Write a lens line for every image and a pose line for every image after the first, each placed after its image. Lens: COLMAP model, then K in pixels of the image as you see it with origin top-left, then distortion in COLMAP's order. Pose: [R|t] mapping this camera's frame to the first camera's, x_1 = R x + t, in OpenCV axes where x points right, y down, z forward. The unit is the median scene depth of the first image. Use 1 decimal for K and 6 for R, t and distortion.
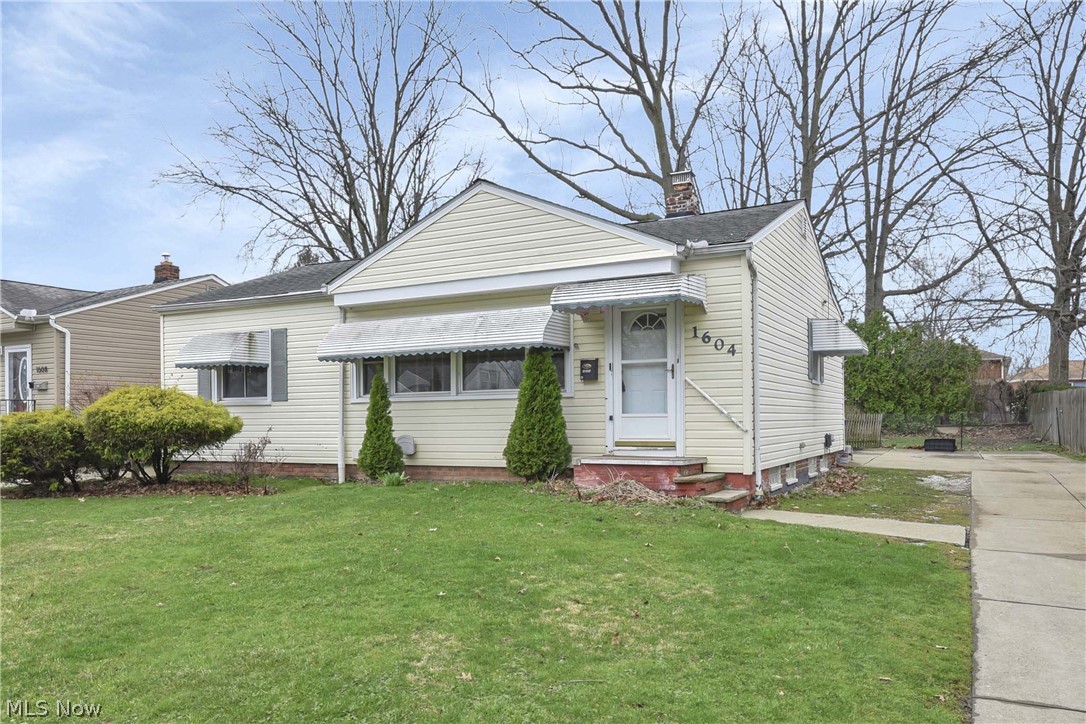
lens RADIAL K [[779.8, 0, 550.8], [0, 779.8, 373.6], [0, 0, 1]] dist [0.019640, 0.003478]
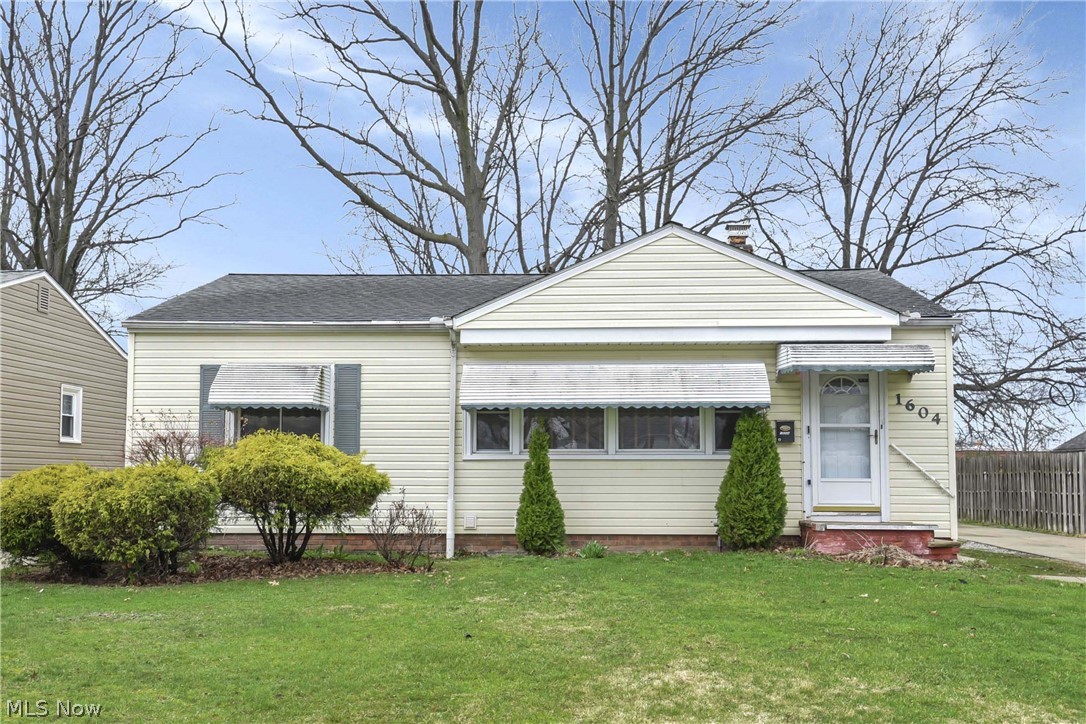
lens RADIAL K [[991.7, 0, 536.5], [0, 991.7, 359.1], [0, 0, 1]] dist [0.038428, 0.005477]
pose [[0.911214, 0.060795, 0.407421, -0.743182], [-0.034489, 0.996836, -0.071610, 0.004076], [-0.410486, 0.051201, 0.910428, -0.000198]]
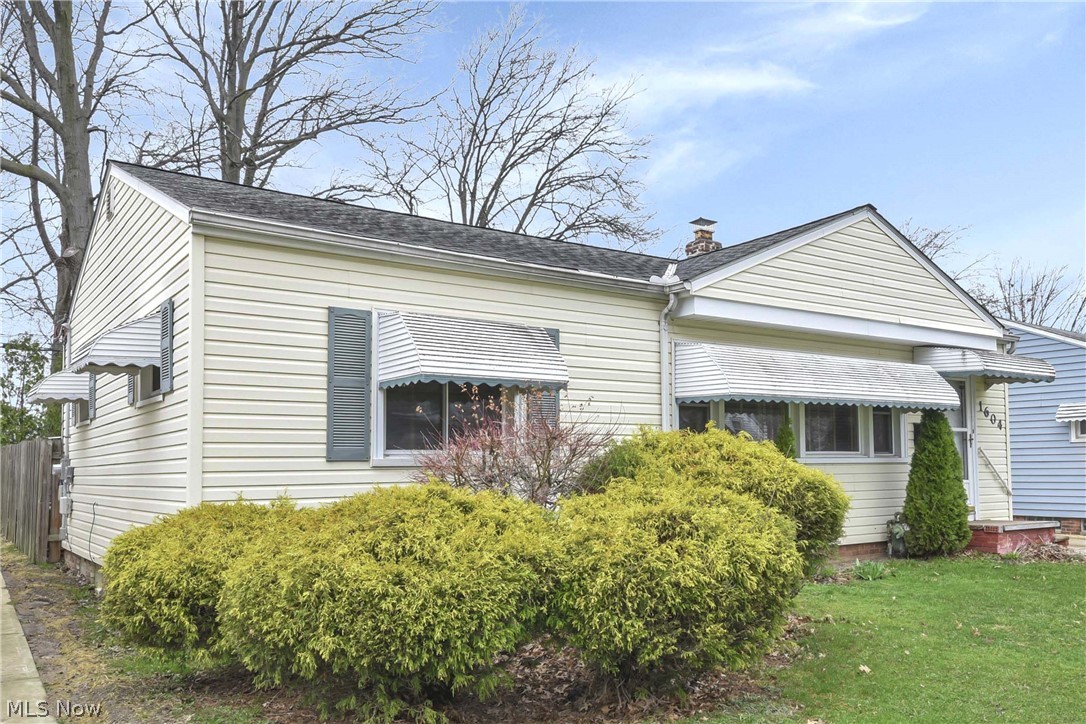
lens RADIAL K [[894.3, 0, 548.2], [0, 894.3, 372.1], [0, 0, 1]] dist [0.050894, 0.006421]
pose [[0.448887, 0.100103, 0.887964, -1.164614], [-0.049173, 0.994967, -0.087307, 0.038583], [-0.892234, -0.004473, 0.451550, 0.915480]]
